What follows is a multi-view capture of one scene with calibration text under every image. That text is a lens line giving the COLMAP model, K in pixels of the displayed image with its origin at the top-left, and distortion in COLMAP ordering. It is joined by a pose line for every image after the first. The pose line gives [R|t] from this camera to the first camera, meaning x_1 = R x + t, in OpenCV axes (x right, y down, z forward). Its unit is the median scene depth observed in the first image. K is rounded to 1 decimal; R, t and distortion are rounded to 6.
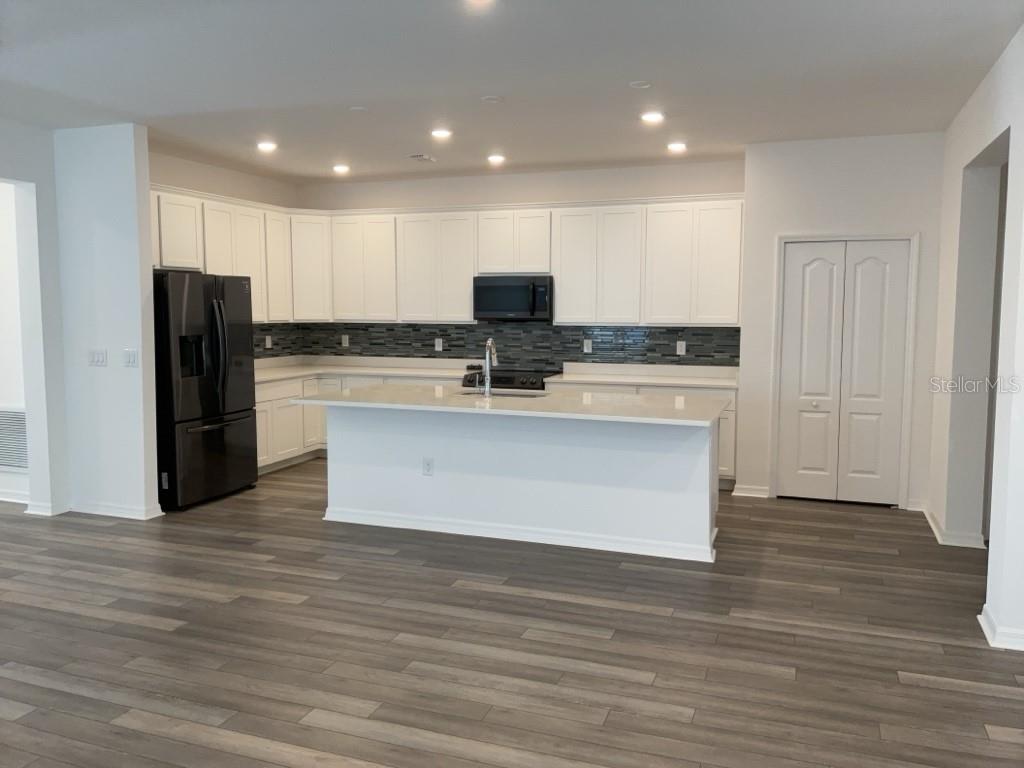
lens RADIAL K [[806.2, 0, 513.3], [0, 806.2, 381.7], [0, 0, 1]] dist [0.066494, -0.119923]
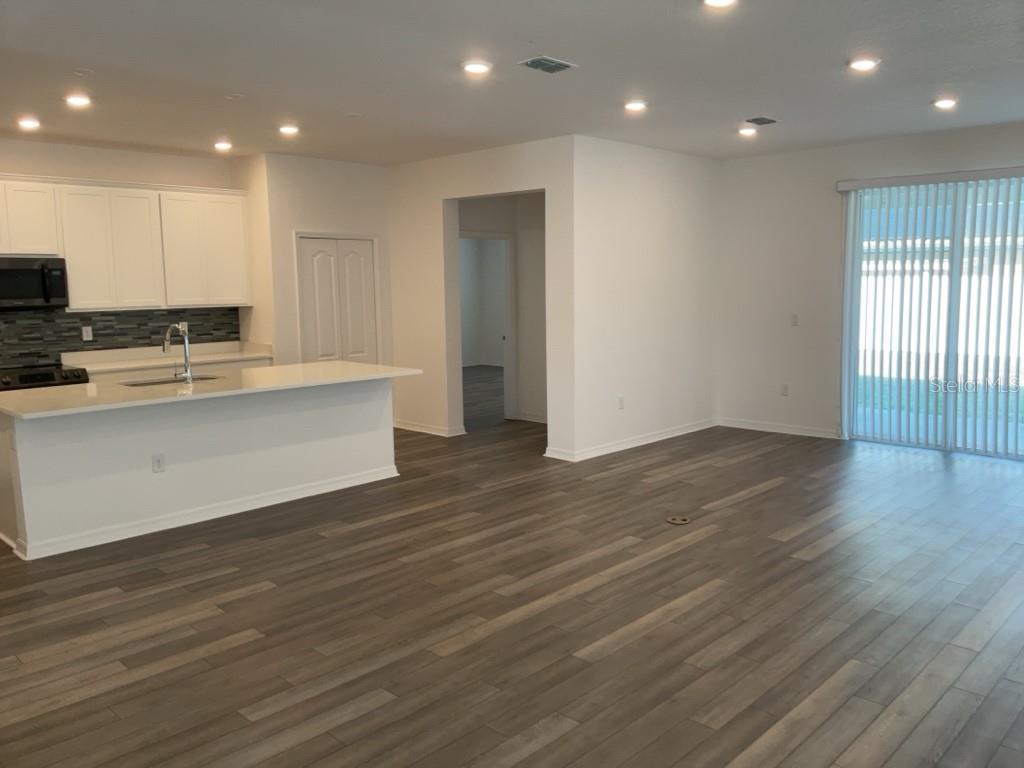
lens RADIAL K [[806.2, 0, 511.3], [0, 806.2, 379.7], [0, 0, 1]] dist [0.066494, -0.119923]
pose [[0.405001, -0.122419, 0.906084, -0.766374], [0.098869, 0.991049, 0.089706, -0.035626], [-0.908955, 0.053253, 0.413479, 0.213491]]
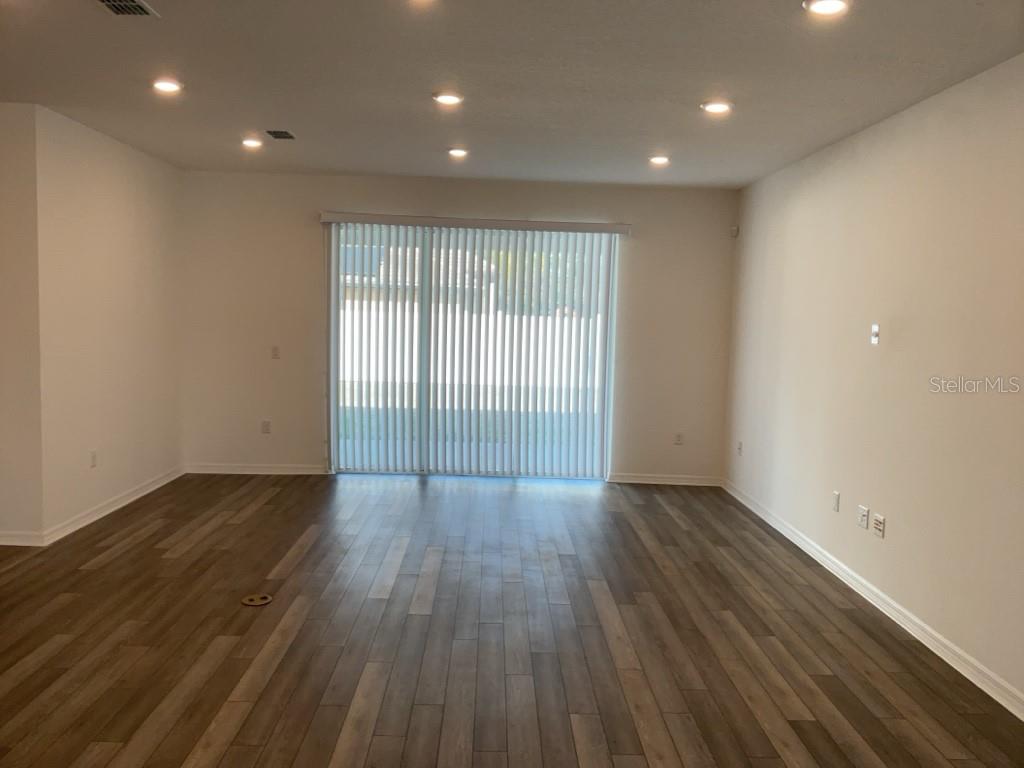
lens RADIAL K [[806.2, 0, 510.5], [0, 806.2, 380.6], [0, 0, 1]] dist [0.066494, -0.119923]
pose [[-0.365162, -0.094755, 0.926109, -0.641446], [0.053011, 0.991076, 0.122304, -0.059052], [-0.929433, 0.093754, -0.356881, 0.465521]]
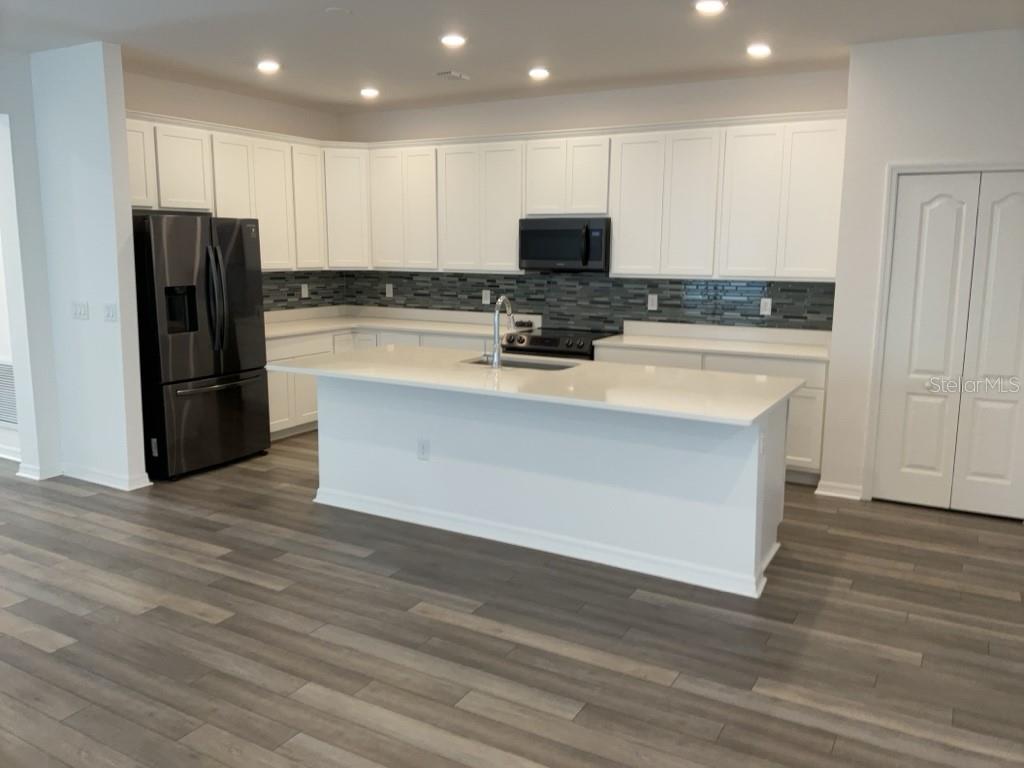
lens RADIAL K [[806.2, 0, 513.8], [0, 806.2, 382.4], [0, 0, 1]] dist [0.066494, -0.119923]
pose [[0.986731, 0.032527, -0.159072, 0.114519], [-0.020779, 0.996970, 0.074963, -0.027777], [0.161029, -0.070663, 0.984417, 0.187643]]
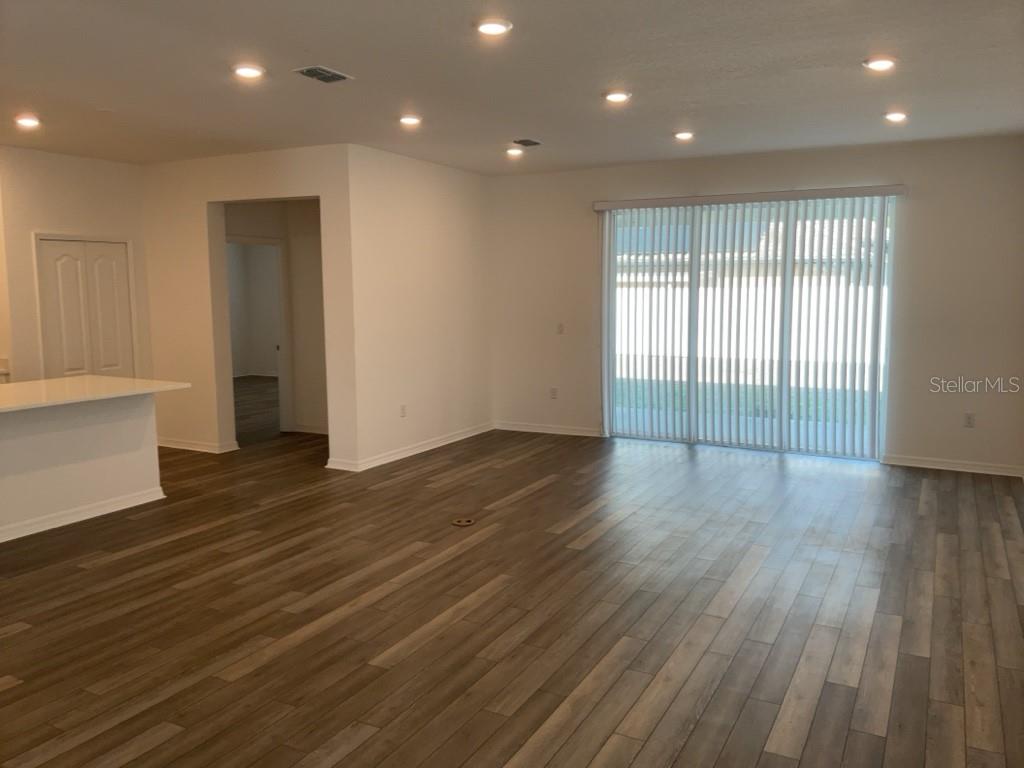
lens RADIAL K [[806.2, 0, 509.3], [0, 806.2, 380.8], [0, 0, 1]] dist [0.066494, -0.119923]
pose [[0.139255, -0.122176, 0.982691, -0.783582], [0.096769, 0.989289, 0.109283, -0.039874], [-0.985517, 0.079875, 0.149586, 0.220187]]
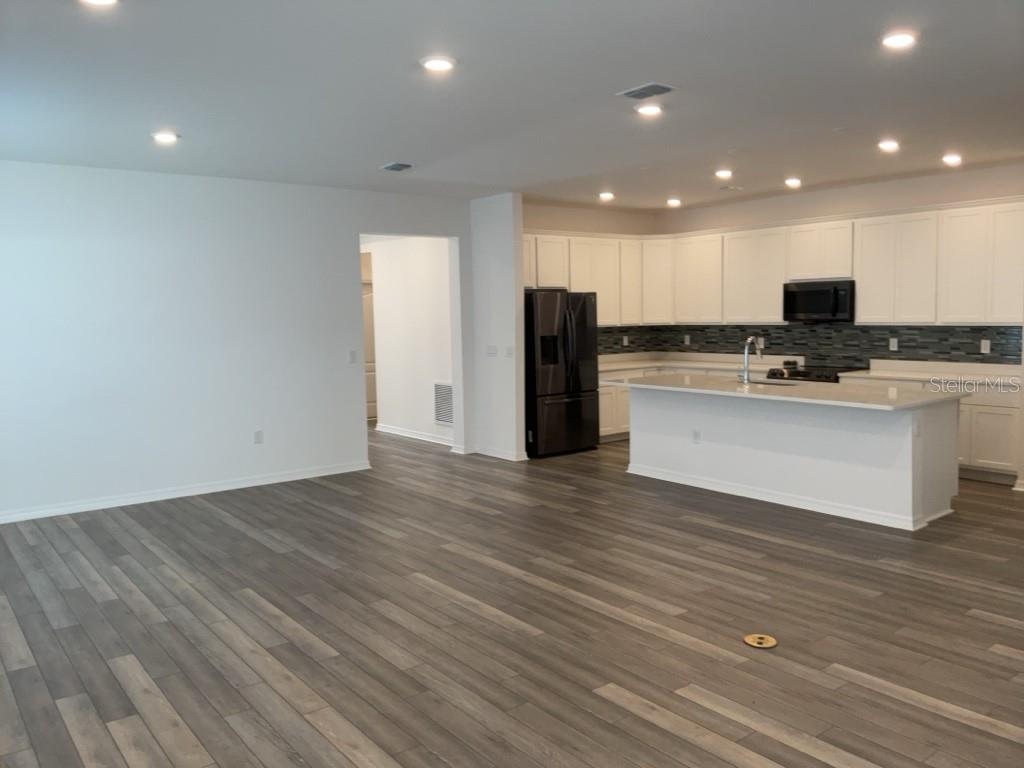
lens RADIAL K [[806.2, 0, 508.5], [0, 806.2, 386.2], [0, 0, 1]] dist [0.066494, -0.119923]
pose [[0.846735, 0.031807, -0.531063, 0.312168], [-0.029076, 0.999486, 0.013504, 0.015576], [0.531219, 0.004007, 0.847225, -0.244976]]
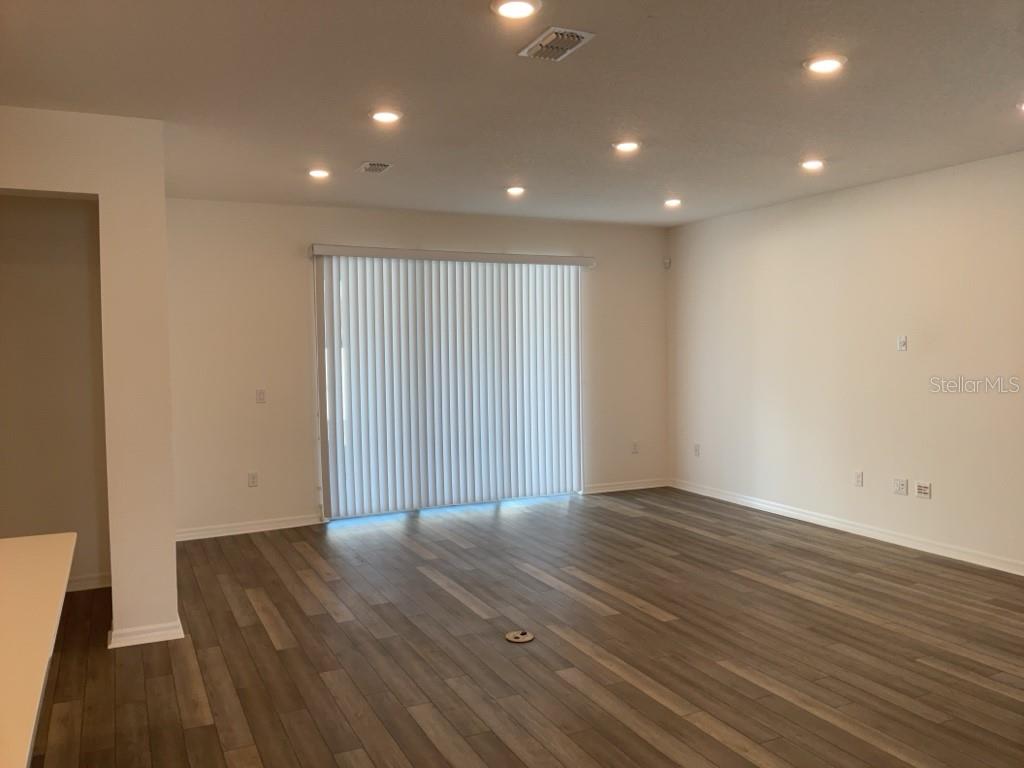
lens RADIAL K [[806.2, 0, 511.7], [0, 806.2, 378.7], [0, 0, 1]] dist [0.066494, -0.119923]
pose [[-0.722228, -0.024101, 0.691235, -0.375090], [0.075069, 0.990758, 0.112978, -0.098383], [-0.687570, 0.133486, -0.713743, 0.948873]]
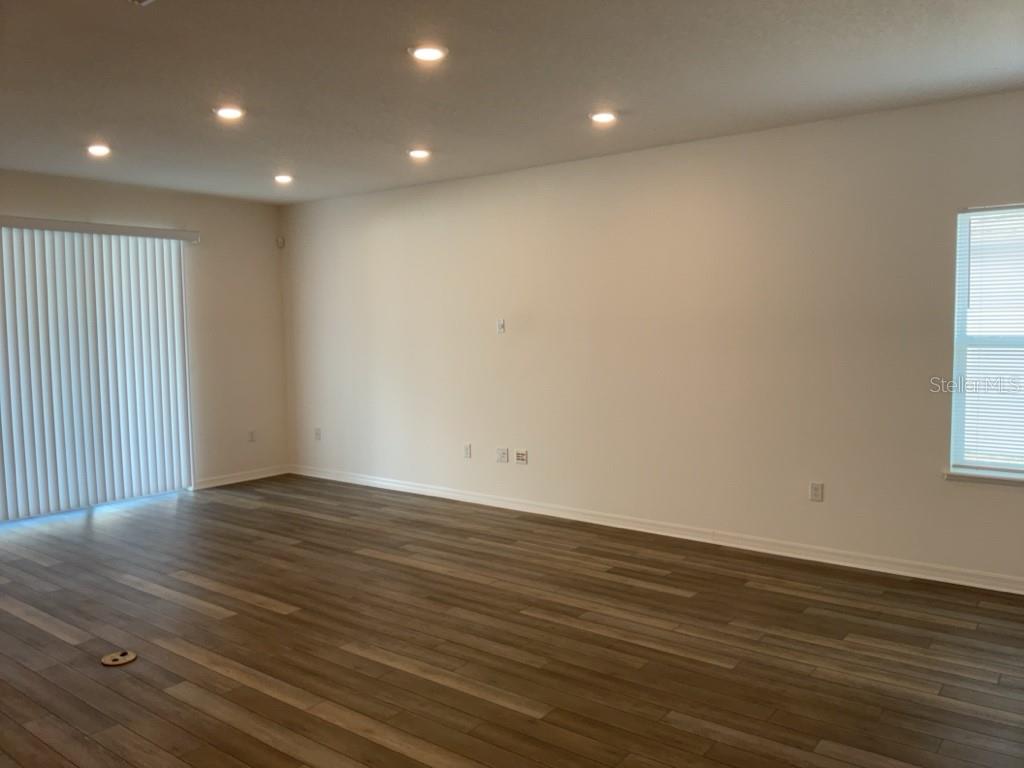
lens RADIAL K [[806.2, 0, 510.9], [0, 806.2, 376.9], [0, 0, 1]] dist [0.066494, -0.119923]
pose [[-0.954609, -0.009551, 0.297709, -0.367311], [0.039380, 0.986666, 0.157924, -0.094783], [-0.295248, 0.162479, -0.941504, 0.931630]]
